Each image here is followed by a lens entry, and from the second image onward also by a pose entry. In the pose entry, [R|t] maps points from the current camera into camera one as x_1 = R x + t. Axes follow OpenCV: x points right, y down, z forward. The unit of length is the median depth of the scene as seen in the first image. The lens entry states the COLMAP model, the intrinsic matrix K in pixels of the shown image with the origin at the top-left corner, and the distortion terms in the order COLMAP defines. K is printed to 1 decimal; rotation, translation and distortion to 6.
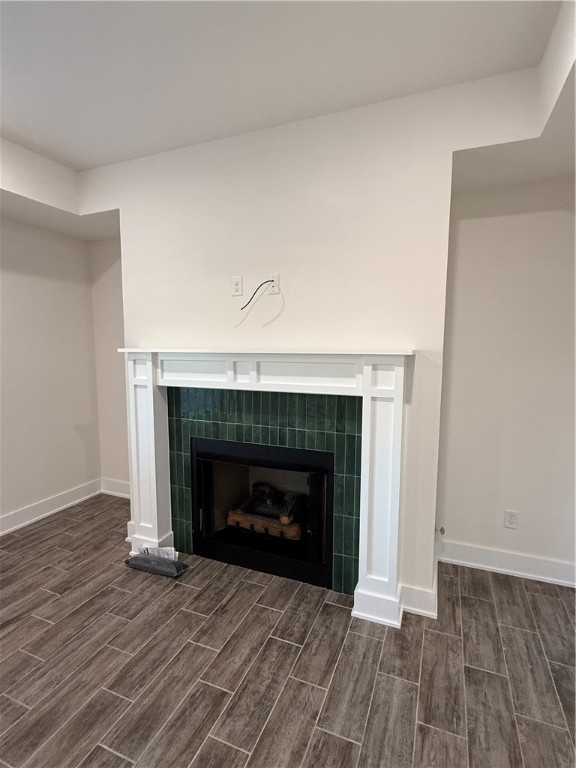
lens RADIAL K [[386.5, 0, 289.3], [0, 386.5, 382.5], [0, 0, 1]] dist [0.003051, -0.000294]
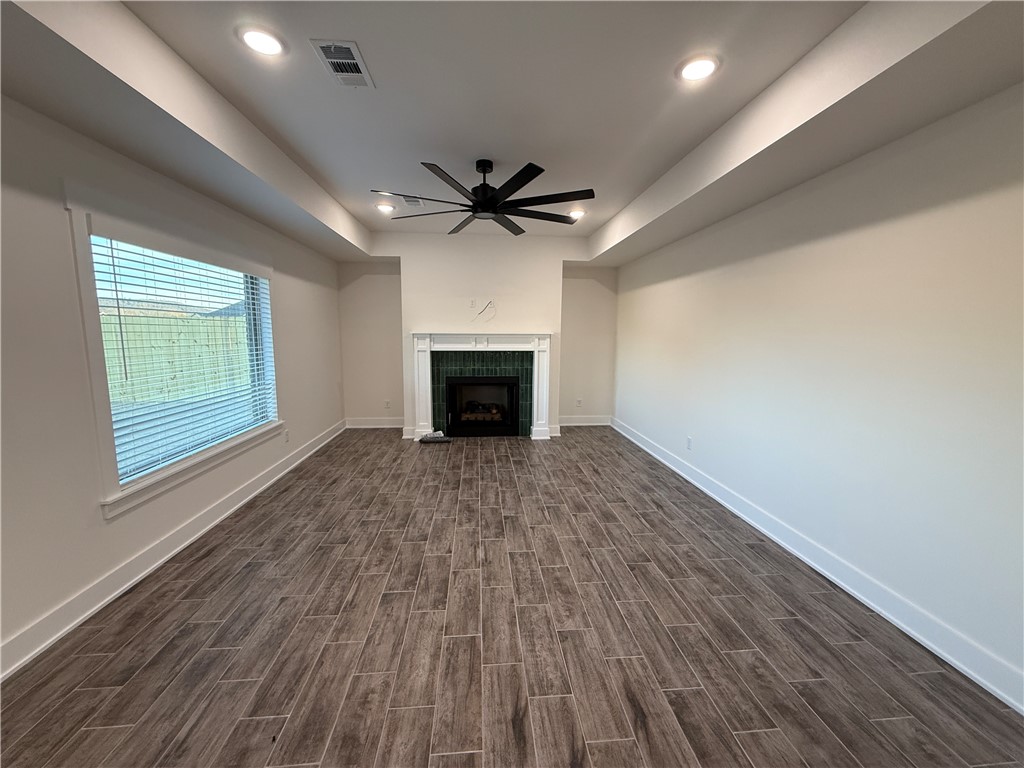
lens RADIAL K [[406.3, 0, 513.4], [0, 406.3, 386.4], [0, 0, 1]] dist [0.001397, -0.000936]
pose [[0.891070, -0.058364, 0.450097, -0.967422], [0.040010, 0.997938, 0.050193, 0.110016], [-0.452098, -0.026717, 0.891568, -1.115199]]
